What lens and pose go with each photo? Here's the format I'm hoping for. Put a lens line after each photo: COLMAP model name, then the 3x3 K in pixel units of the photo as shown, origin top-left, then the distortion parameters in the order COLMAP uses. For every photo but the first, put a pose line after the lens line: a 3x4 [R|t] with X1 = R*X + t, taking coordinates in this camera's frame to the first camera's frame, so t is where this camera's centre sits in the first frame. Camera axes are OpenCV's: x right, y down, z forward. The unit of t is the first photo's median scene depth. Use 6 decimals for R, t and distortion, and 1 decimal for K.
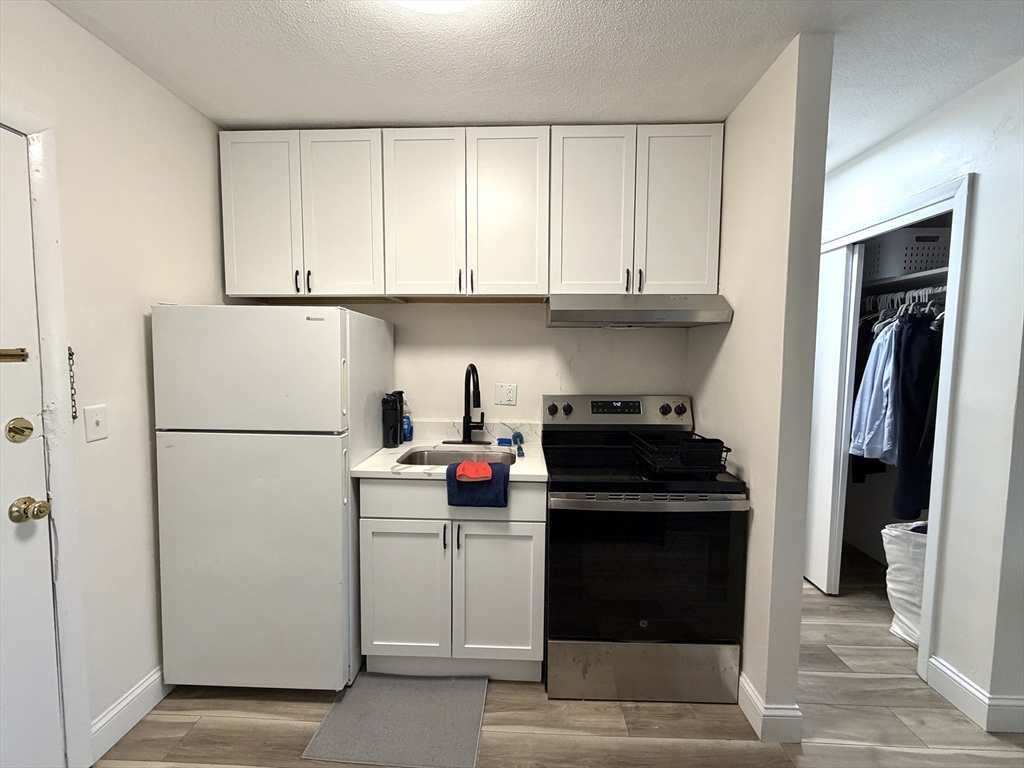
lens RADIAL K [[432.8, 0, 512.0], [0, 432.8, 384.0], [0, 0, 1]] dist [-0.000553, 0.000276]
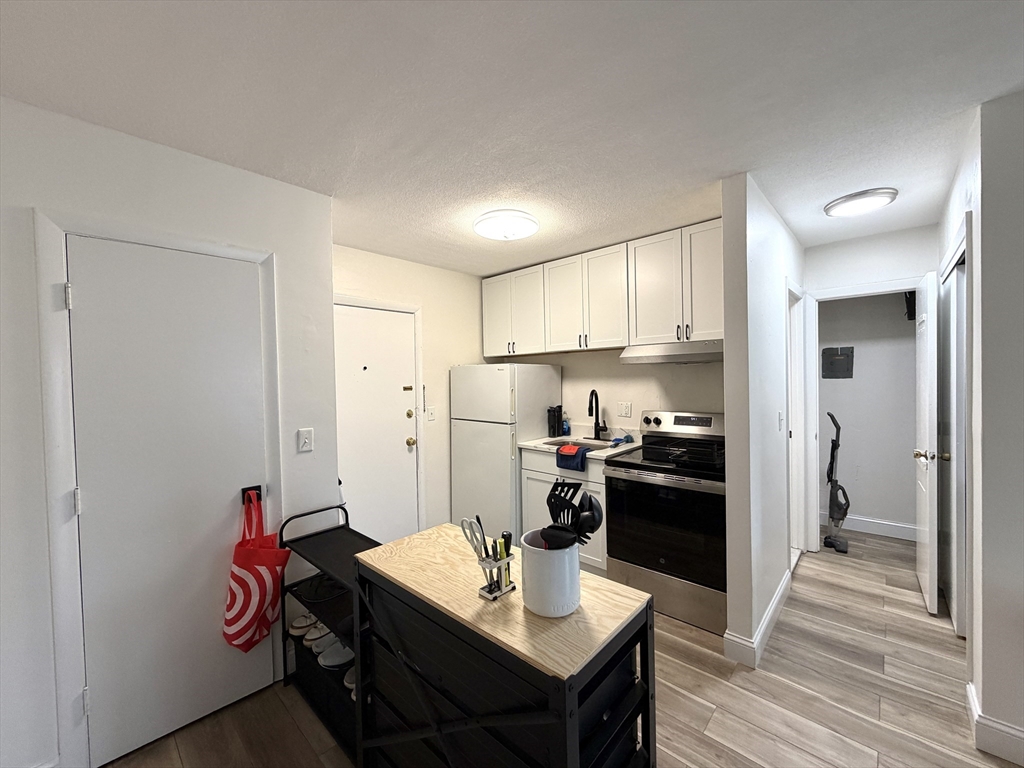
lens RADIAL K [[408.3, 0, 507.6], [0, 408.3, 381.9], [0, 0, 1]] dist [0.001009, -0.000091]
pose [[0.756224, -0.012669, -0.654190, 0.644854], [-0.021773, 0.998772, -0.044511, -0.000707], [0.653950, 0.047904, 0.755019, -0.364775]]
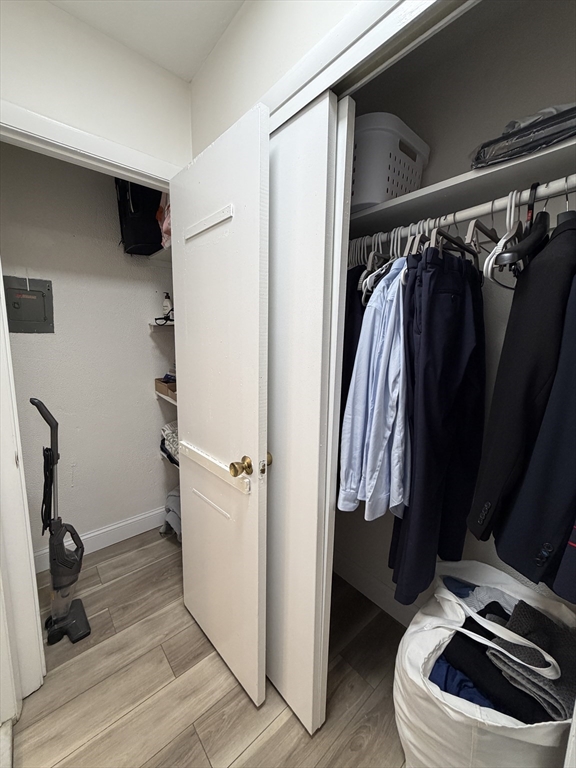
lens RADIAL K [[306.2, 0, 288.0], [0, 306.2, 384.0], [0, 0, 1]] dist [0.001009, -0.000091]
pose [[0.729419, -0.093709, 0.677618, 0.516283], [0.039321, 0.994678, 0.095229, -0.042957], [-0.682936, -0.042817, 0.729222, 0.821876]]
